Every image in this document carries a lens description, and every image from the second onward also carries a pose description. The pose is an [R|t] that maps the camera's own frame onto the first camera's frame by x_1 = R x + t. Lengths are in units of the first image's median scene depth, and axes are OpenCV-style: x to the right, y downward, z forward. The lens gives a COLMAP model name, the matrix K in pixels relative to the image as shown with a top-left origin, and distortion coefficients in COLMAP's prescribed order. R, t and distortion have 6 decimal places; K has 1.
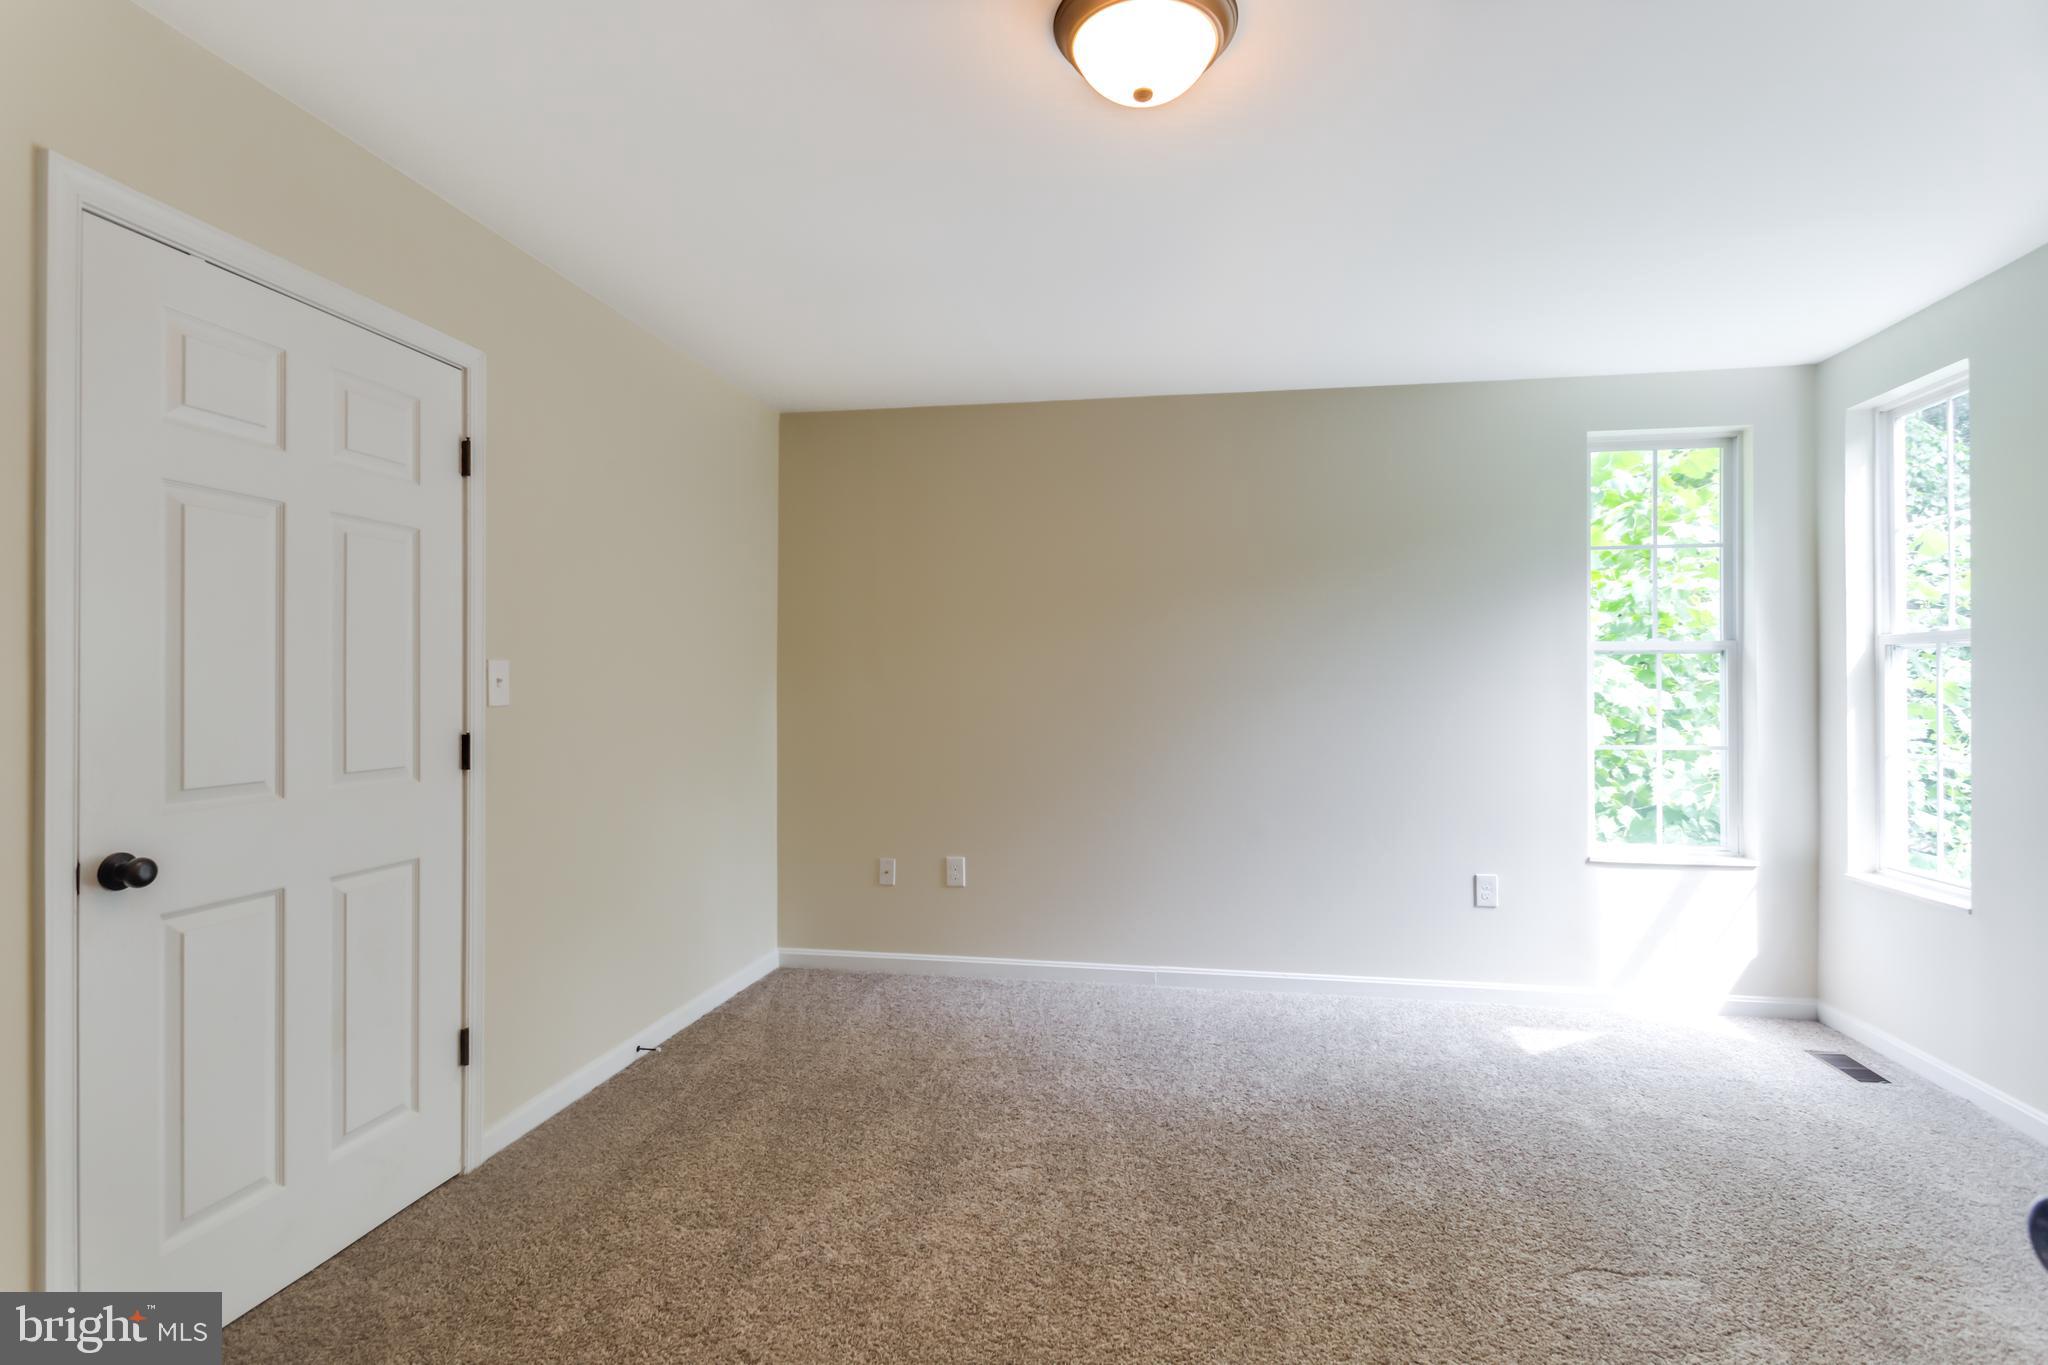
lens RADIAL K [[1012.4, 0, 975.0], [0, 1012.4, 683.9], [0, 0, 1]] dist [0.003690, 0.000771]
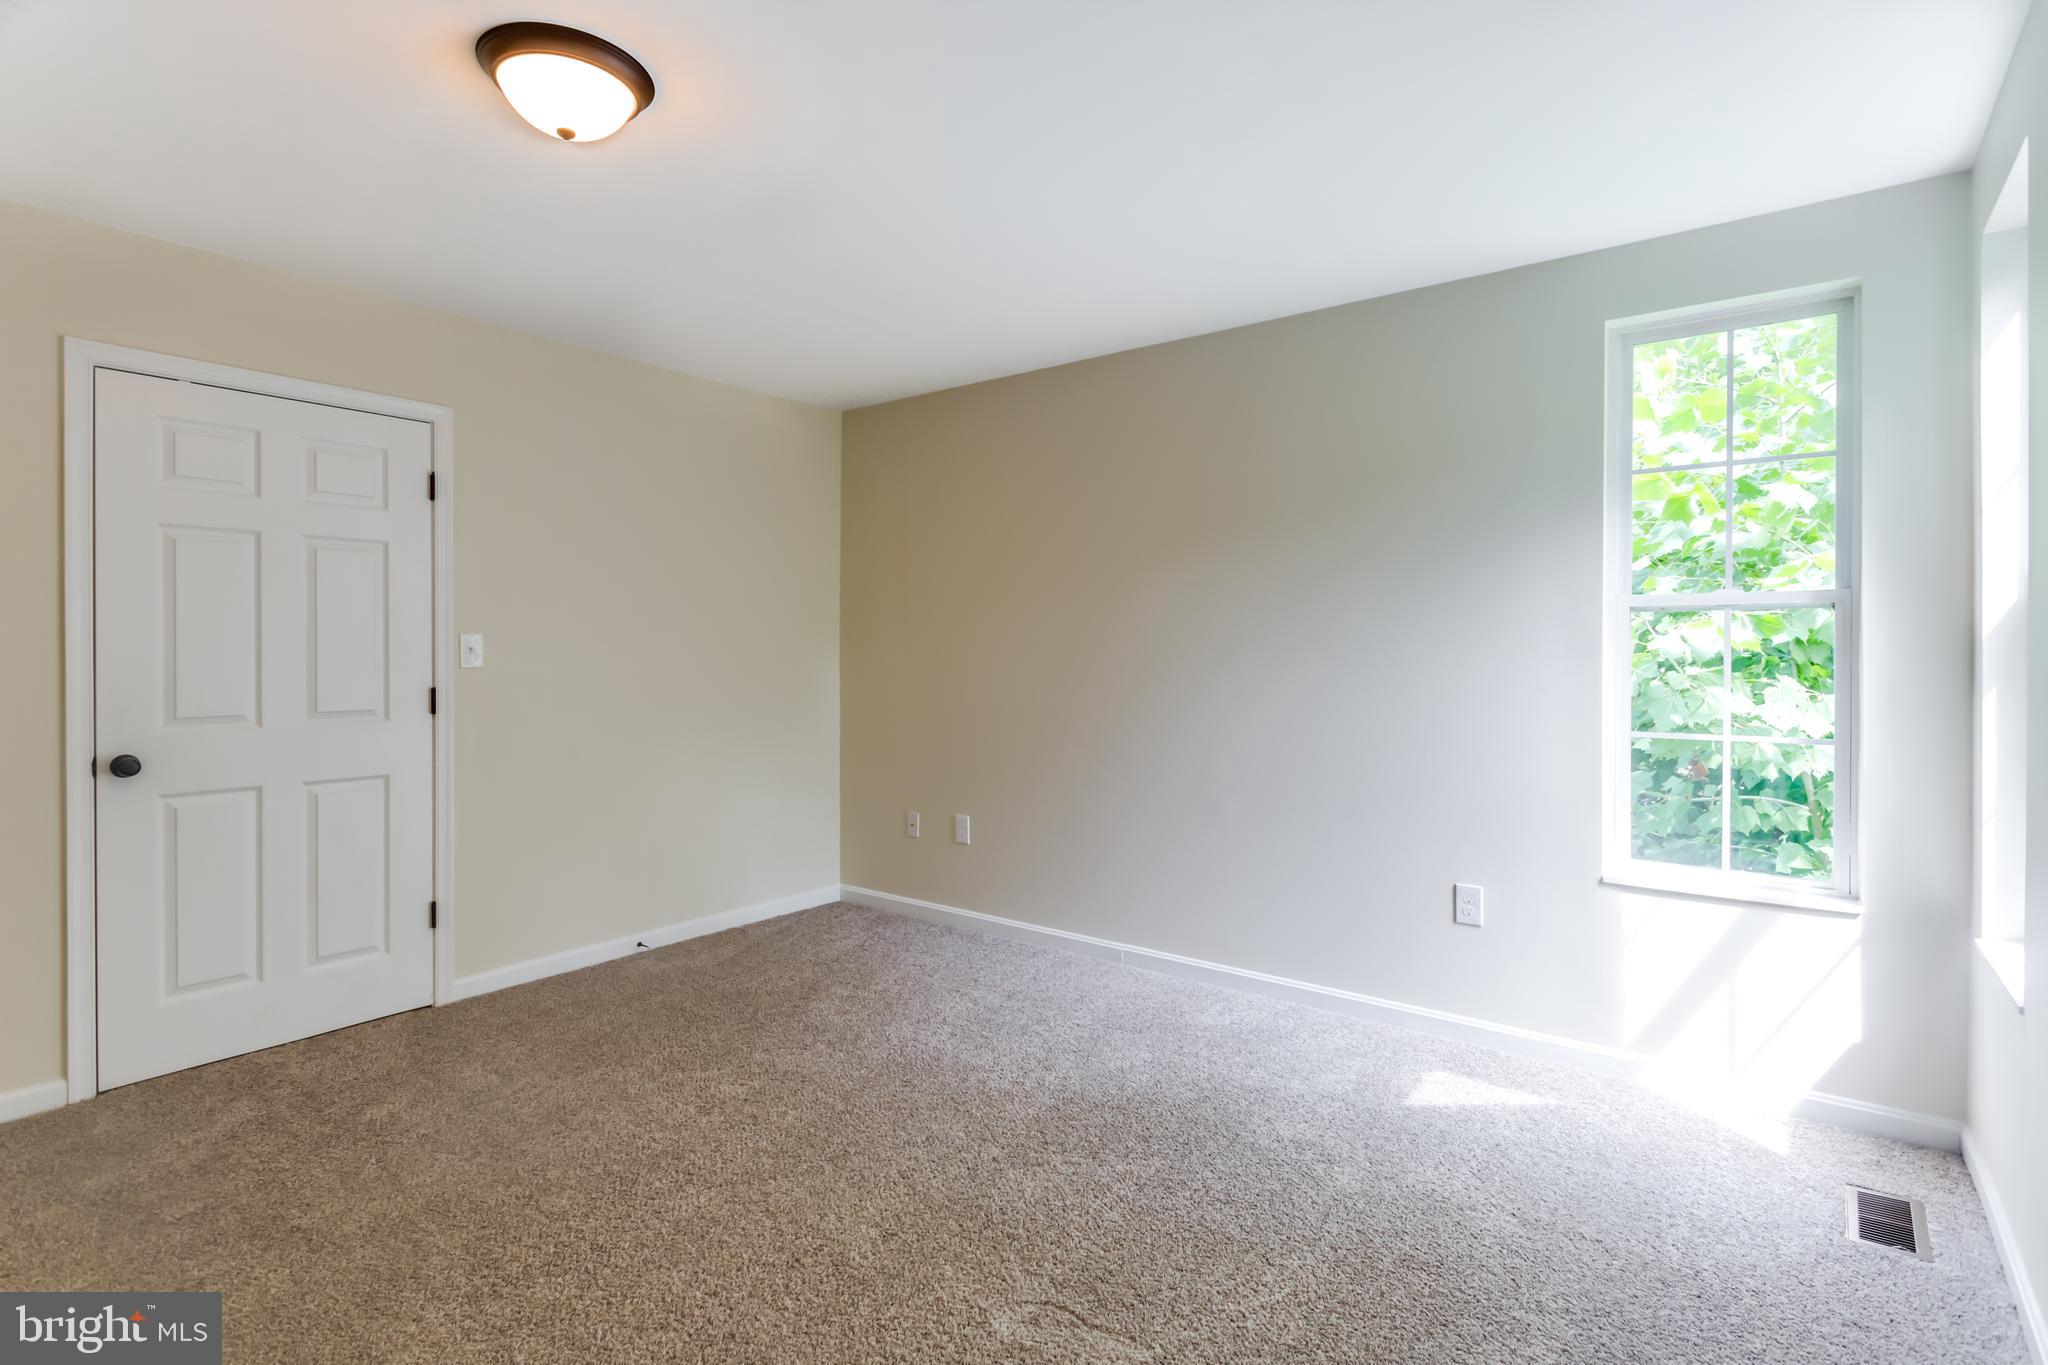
lens RADIAL K [[1006.7, 0, 1030.3], [0, 1006.7, 660.7], [0, 0, 1]] dist [0.003051, 0.000014]
pose [[0.880305, 0.004623, -0.474385, 0.650801], [0.000467, 0.999944, 0.010611, -0.001294], [0.474408, -0.009563, 0.880253, 0.137169]]
